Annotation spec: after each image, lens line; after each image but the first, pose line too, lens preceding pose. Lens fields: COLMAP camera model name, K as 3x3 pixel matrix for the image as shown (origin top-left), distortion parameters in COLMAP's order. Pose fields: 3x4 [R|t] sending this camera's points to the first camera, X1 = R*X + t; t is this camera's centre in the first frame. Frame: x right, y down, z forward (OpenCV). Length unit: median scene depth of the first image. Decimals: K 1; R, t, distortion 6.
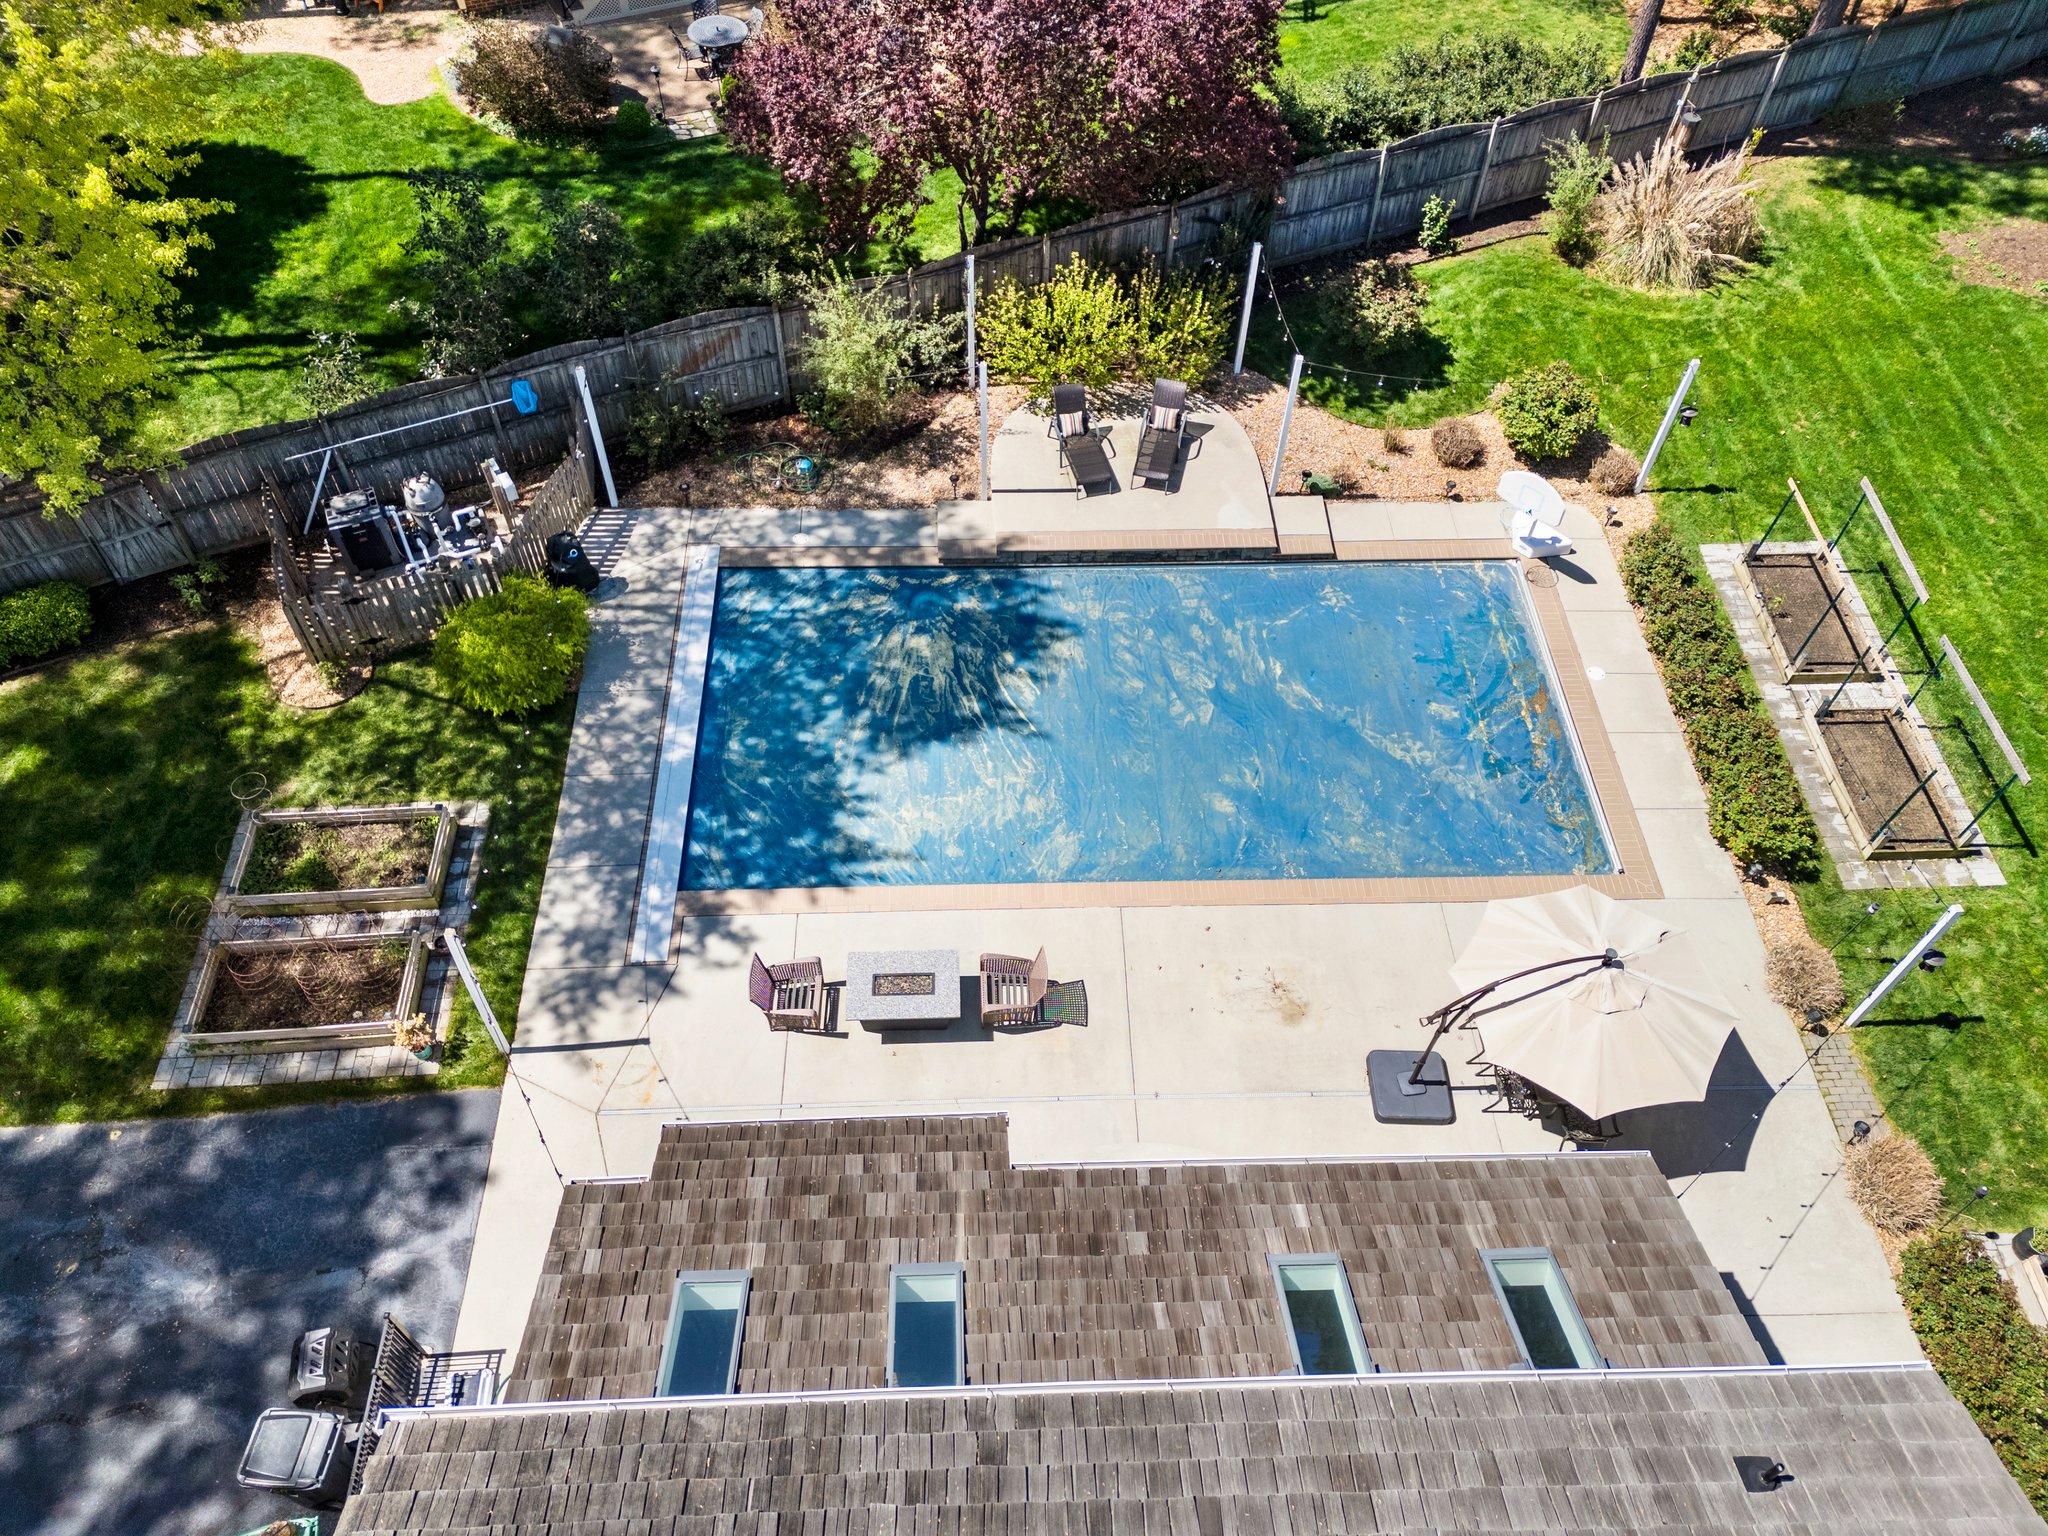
lens RADIAL K [[1484.6, 0, 1019.5], [0, 1484.6, 761.7], [0, 0, 1]] dist [0.070429, -0.051035]
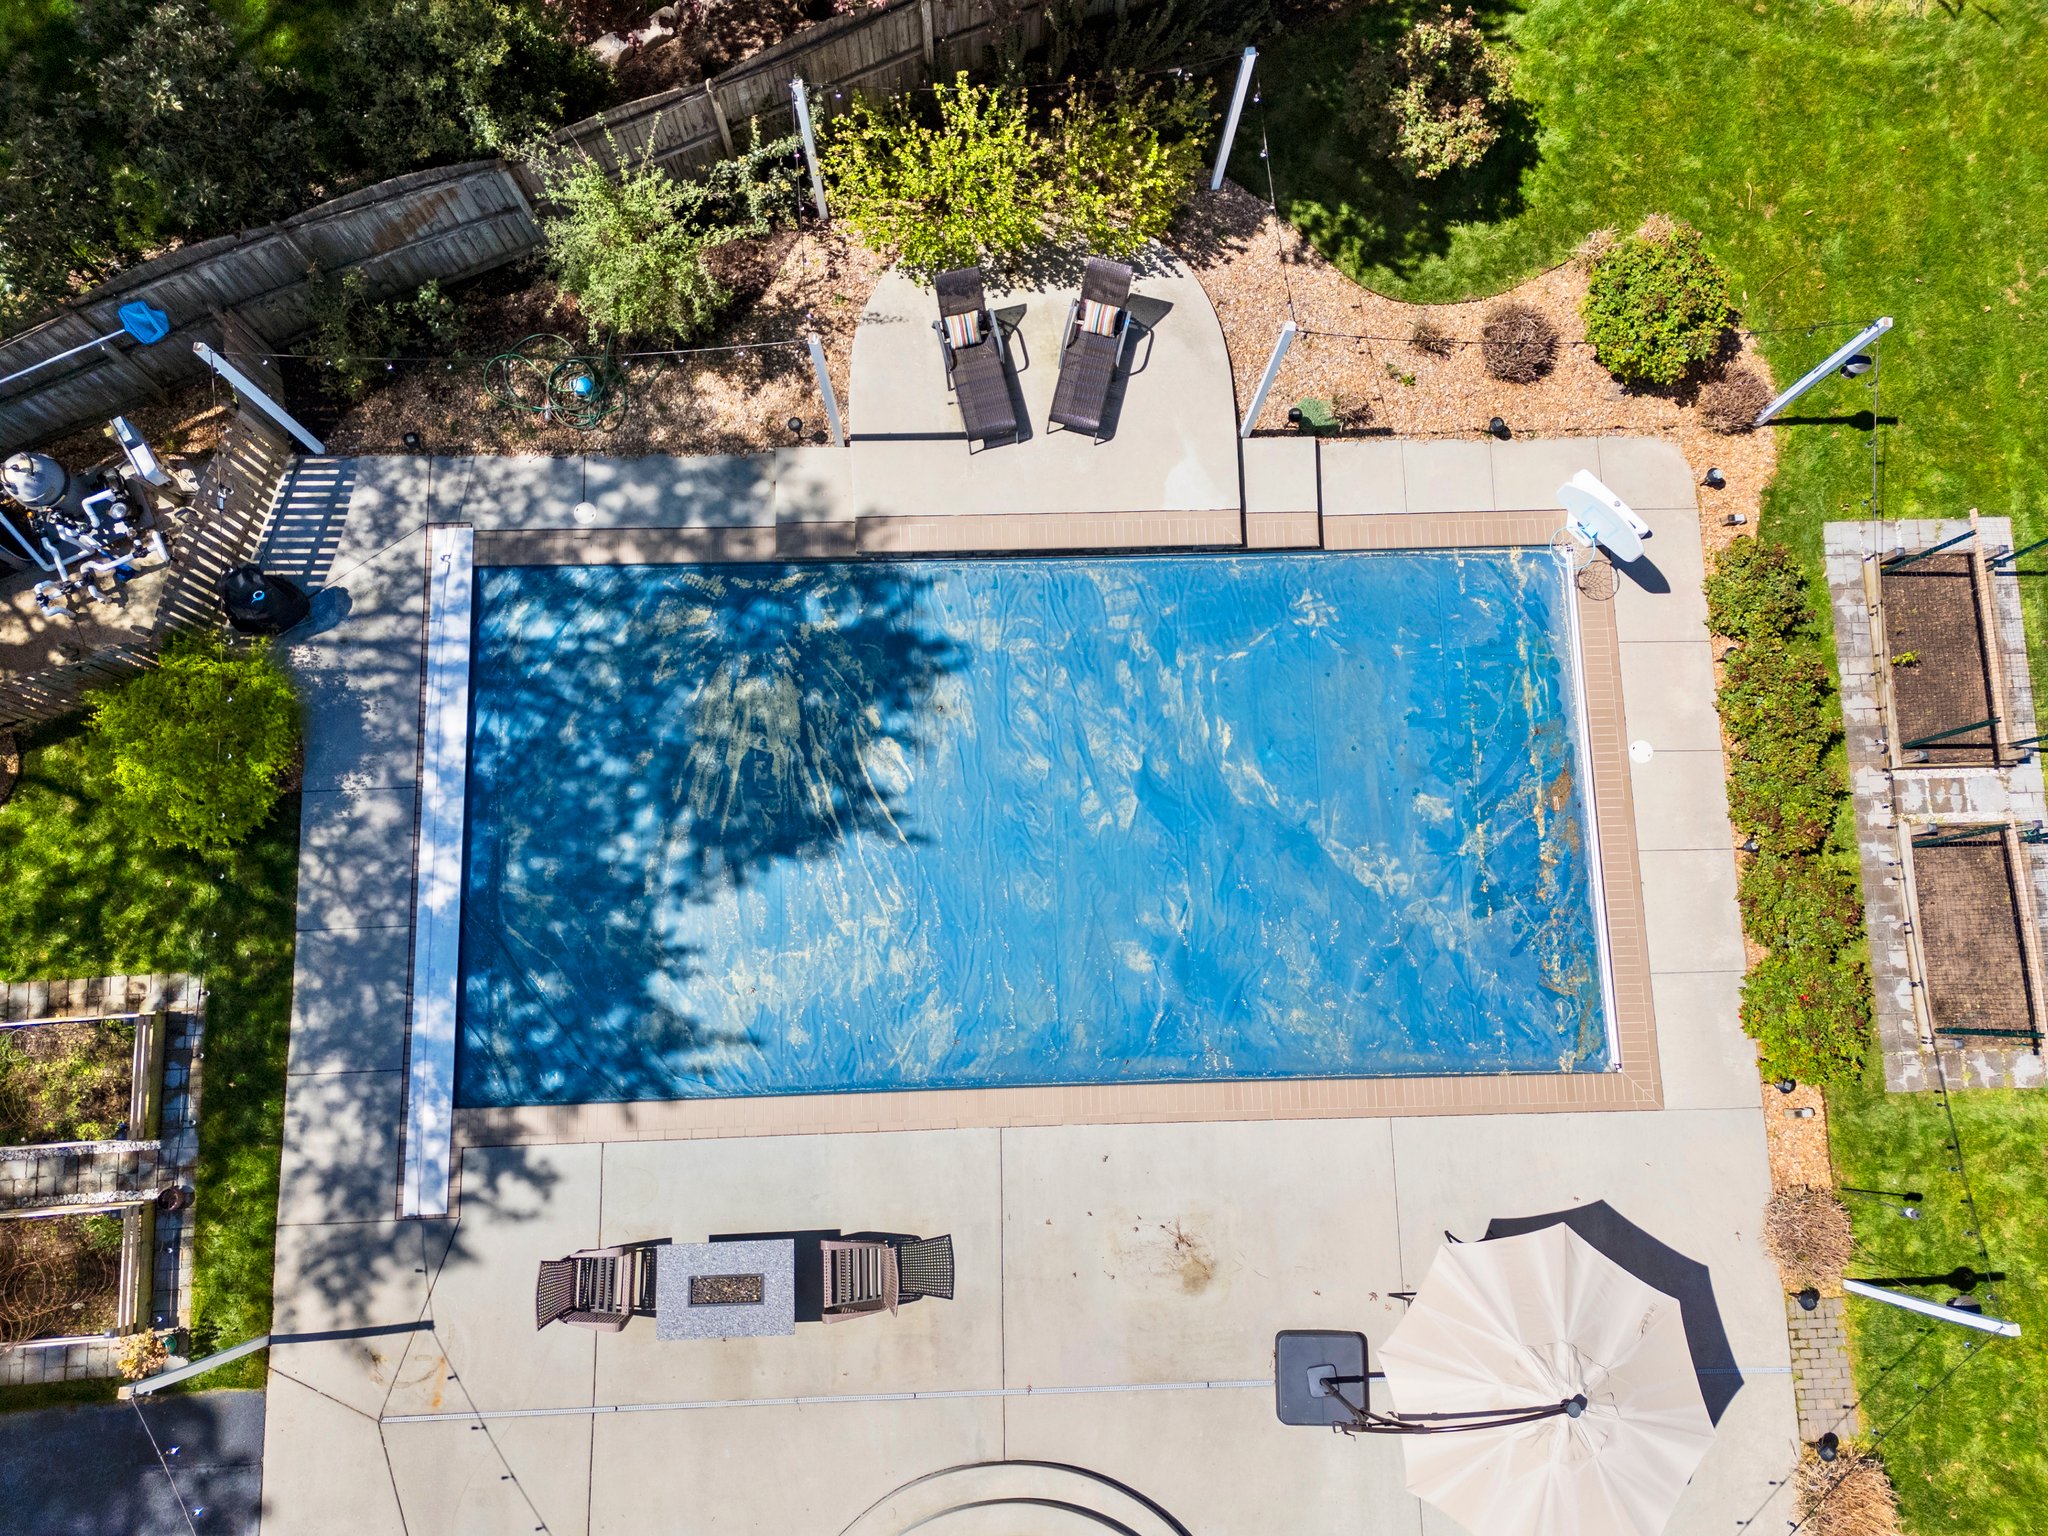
lens RADIAL K [[1484.6, 0, 1019.7], [0, 1484.6, 771.4], [0, 0, 1]] dist [0.070429, -0.051035]
pose [[0.999981, 0.005833, 0.001910, 0.068501], [-0.006049, 0.883990, 0.467466, -0.414992], [0.001038, -0.467469, 0.884009, 0.327860]]
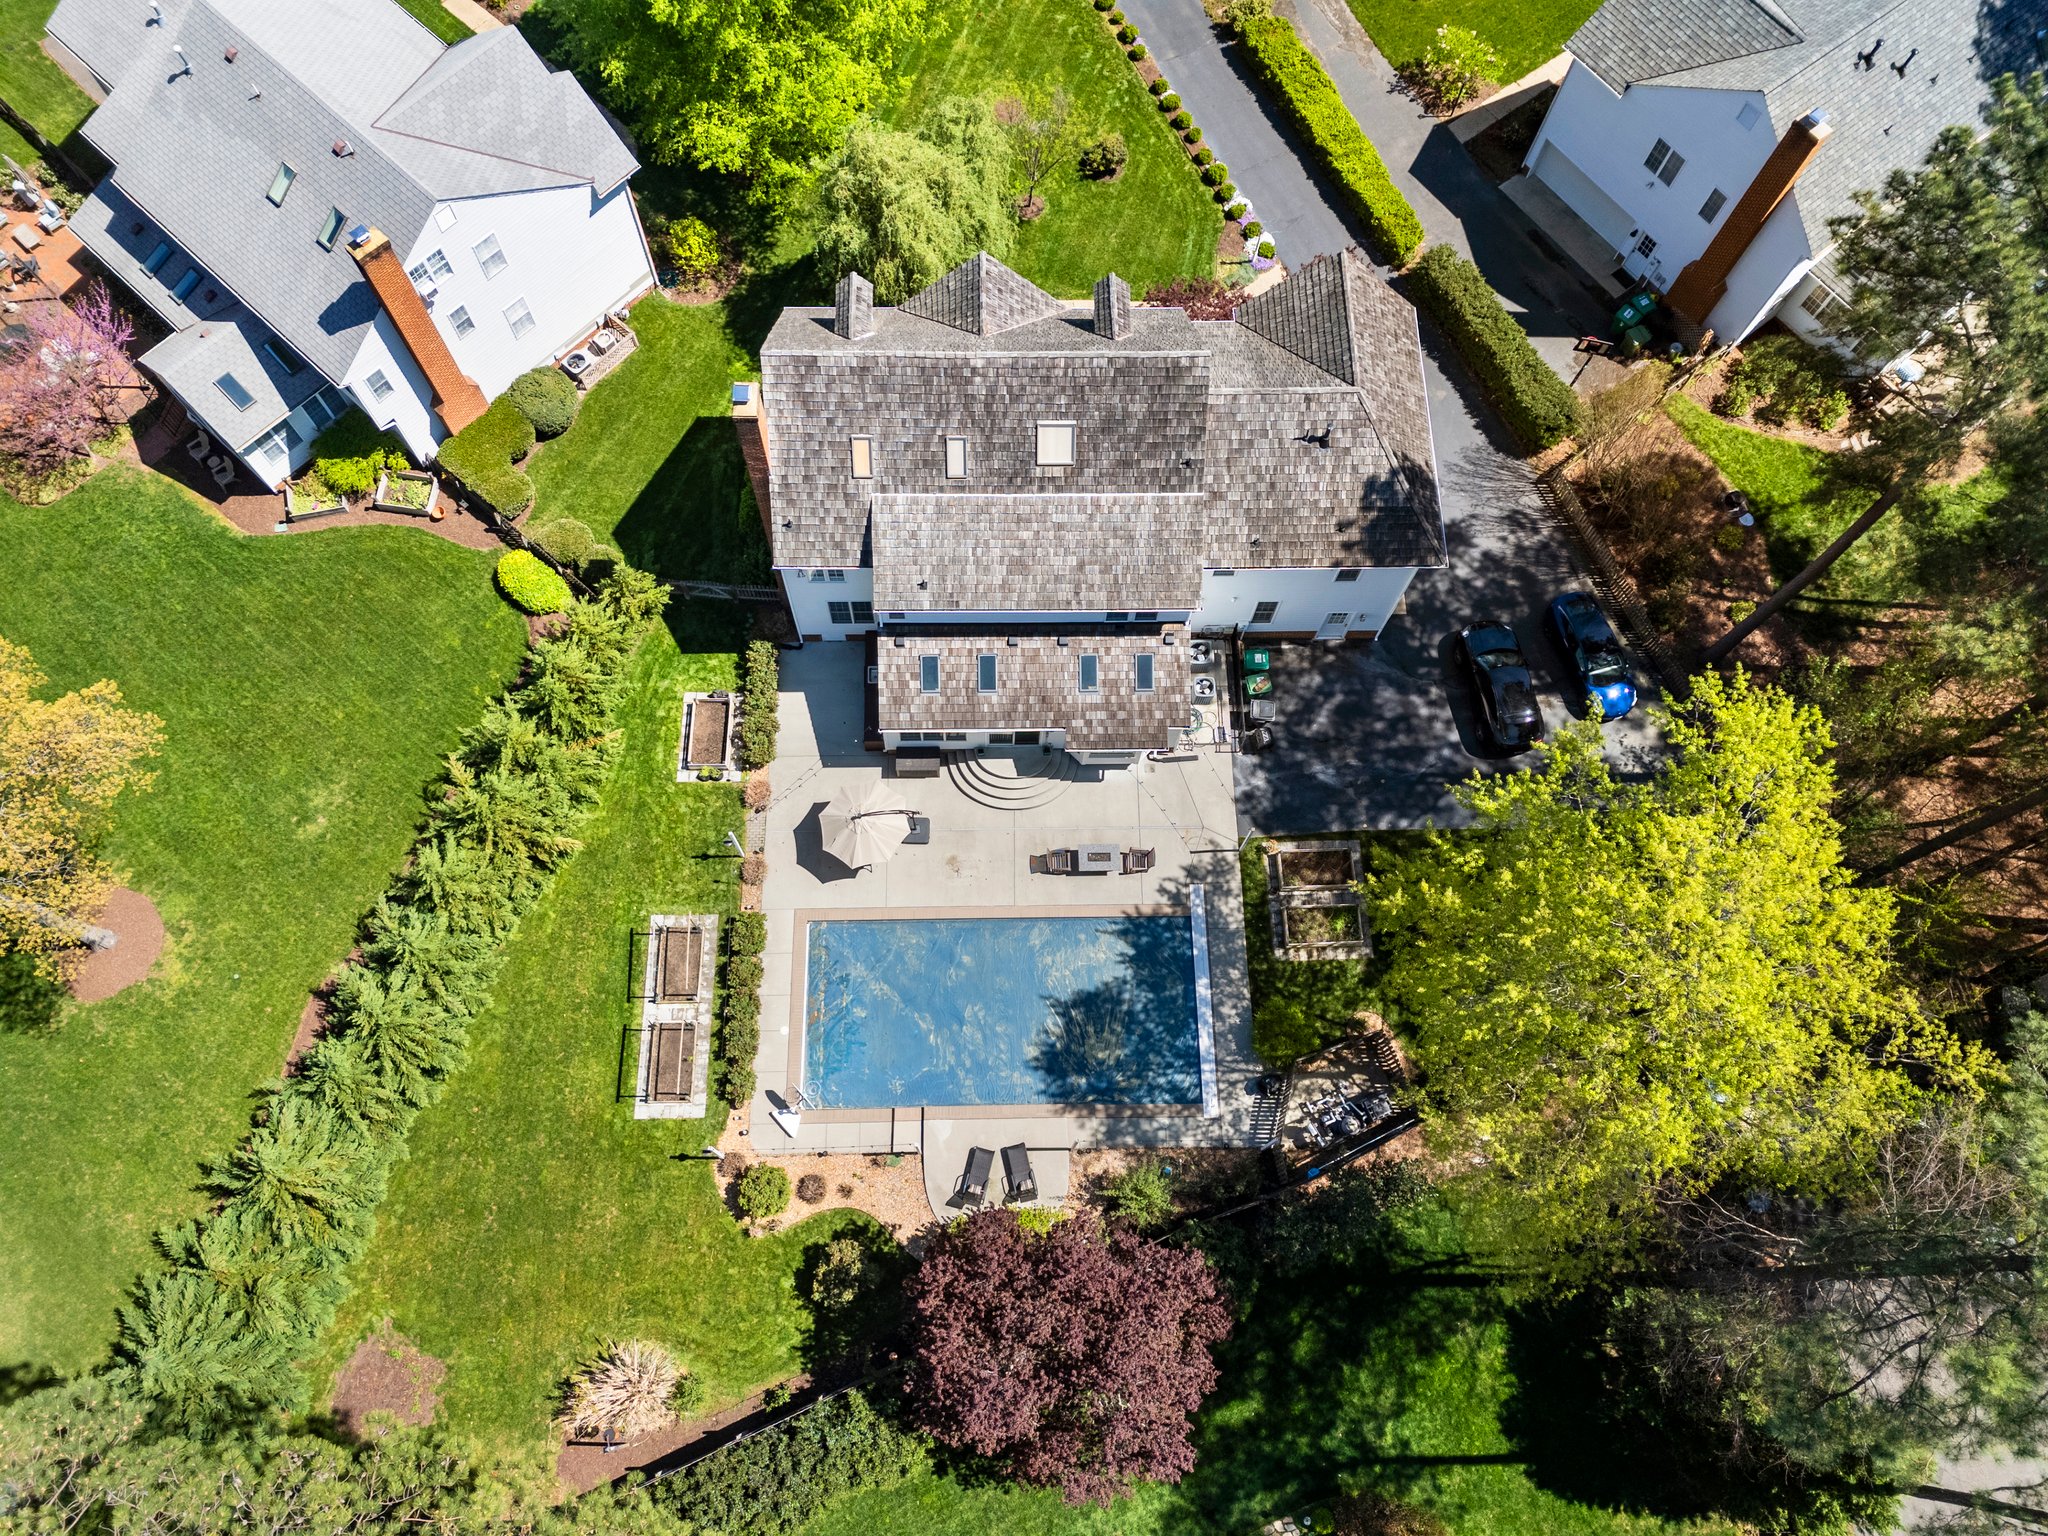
lens RADIAL K [[1484.6, 0, 1028.3], [0, 1484.6, 768.7], [0, 0, 1]] dist [0.070429, -0.051035]
pose [[-0.998434, -0.031795, -0.046039, 0.151160], [-0.021851, -0.535910, 0.843992, -1.700151], [-0.051508, 0.843676, 0.534376, -0.478046]]
